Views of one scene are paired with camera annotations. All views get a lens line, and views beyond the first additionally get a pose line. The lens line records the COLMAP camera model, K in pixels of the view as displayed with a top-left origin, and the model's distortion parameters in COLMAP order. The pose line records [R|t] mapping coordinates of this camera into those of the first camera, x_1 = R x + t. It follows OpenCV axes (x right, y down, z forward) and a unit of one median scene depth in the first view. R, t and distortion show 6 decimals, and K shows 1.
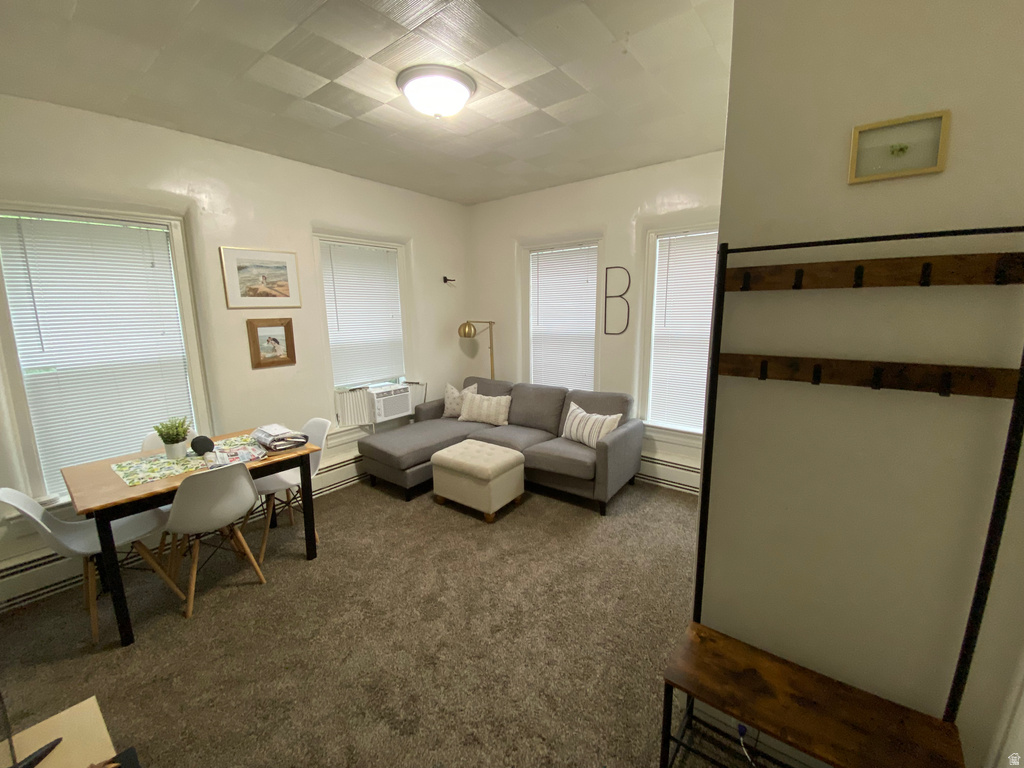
lens RADIAL K [[414.2, 0, 508.8], [0, 414.2, 382.7], [0, 0, 1]] dist [0.039460, -0.033147]
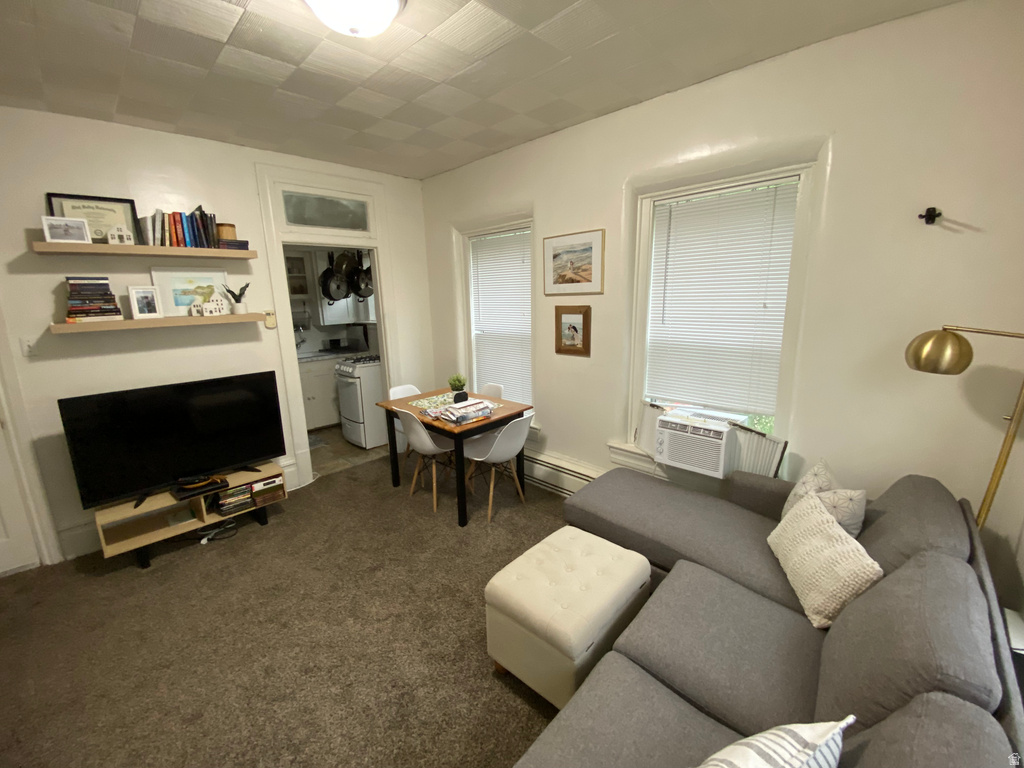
lens RADIAL K [[414.2, 0, 508.8], [0, 414.2, 382.7], [0, 0, 1]] dist [0.039460, -0.033147]
pose [[-0.100313, 0.219350, -0.970476, 0.422606], [-0.156423, 0.959789, 0.233103, -0.183693], [0.982583, 0.175187, -0.061968, 0.950313]]
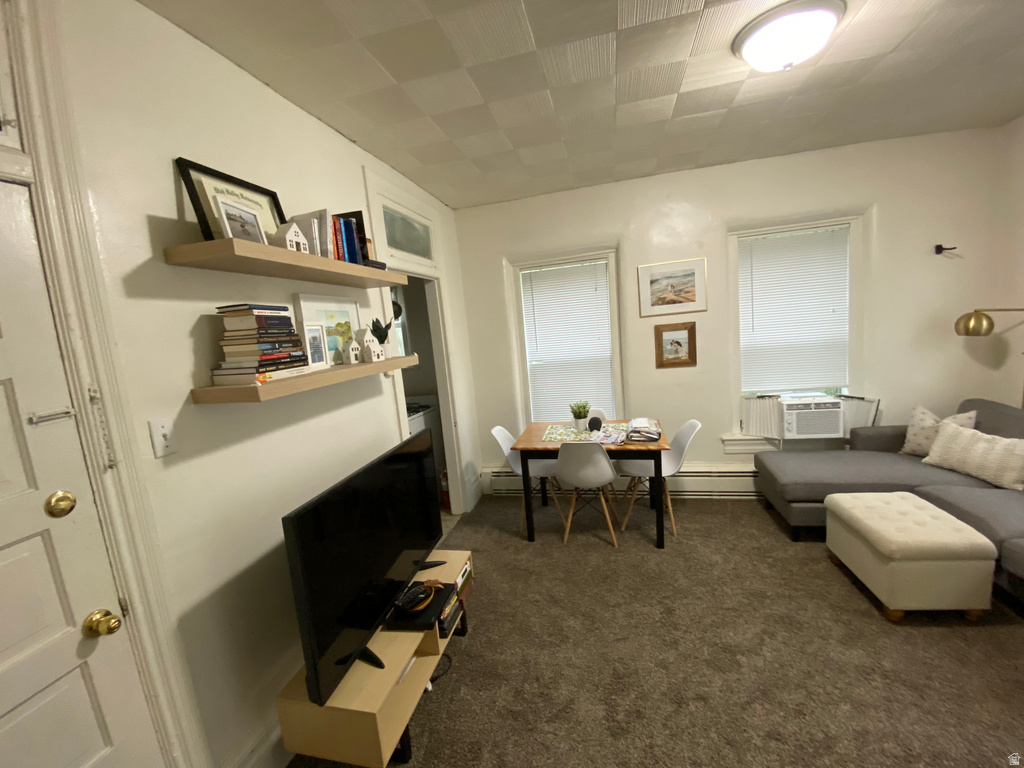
lens RADIAL K [[414.2, 0, 508.8], [0, 414.2, 382.7], [0, 0, 1]] dist [0.039460, -0.033147]
pose [[0.420214, 0.093409, -0.902605, 0.251497], [-0.079345, 0.994660, 0.065996, -0.035768], [0.903950, 0.043885, 0.425381, 0.145634]]
